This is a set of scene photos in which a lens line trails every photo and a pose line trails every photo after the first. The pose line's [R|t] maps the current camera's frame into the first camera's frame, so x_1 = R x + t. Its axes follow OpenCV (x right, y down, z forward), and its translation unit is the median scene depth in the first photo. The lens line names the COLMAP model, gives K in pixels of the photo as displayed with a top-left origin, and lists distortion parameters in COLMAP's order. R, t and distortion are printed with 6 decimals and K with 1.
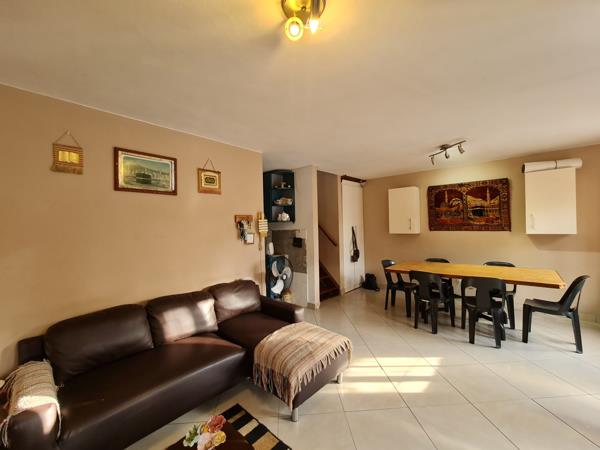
lens RADIAL K [[245.1, 0, 300.2], [0, 245.1, 225.6], [0, 0, 1]] dist [-0.005287, 0.002031]
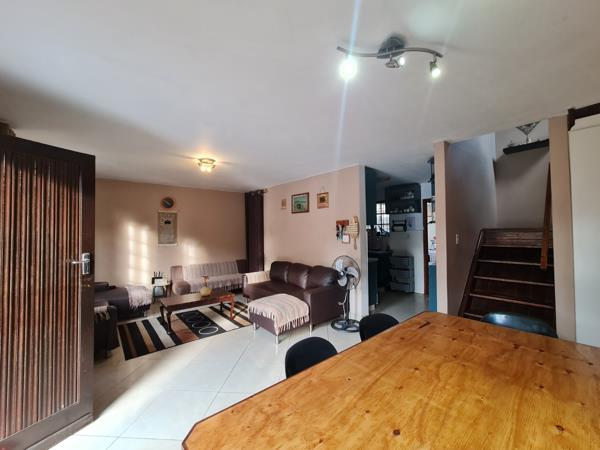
lens RADIAL K [[245.1, 0, 298.3], [0, 245.1, 225.0], [0, 0, 1]] dist [-0.005287, 0.002031]
pose [[-0.127610, 0.001236, -0.991824, 1.028820], [0.018700, 0.999824, -0.001160, -0.019672], [0.991648, -0.018695, -0.127611, 0.882441]]
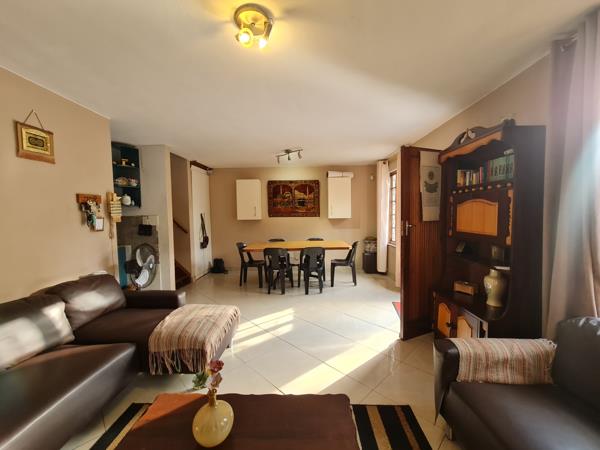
lens RADIAL K [[245.1, 0, 300.2], [0, 245.1, 224.6], [0, 0, 1]] dist [-0.005287, 0.002031]
pose [[0.757308, -0.020168, 0.652747, -0.217341], [-0.000970, 0.999487, 0.032006, 0.027147], [-0.653058, -0.024872, 0.756900, -0.037165]]
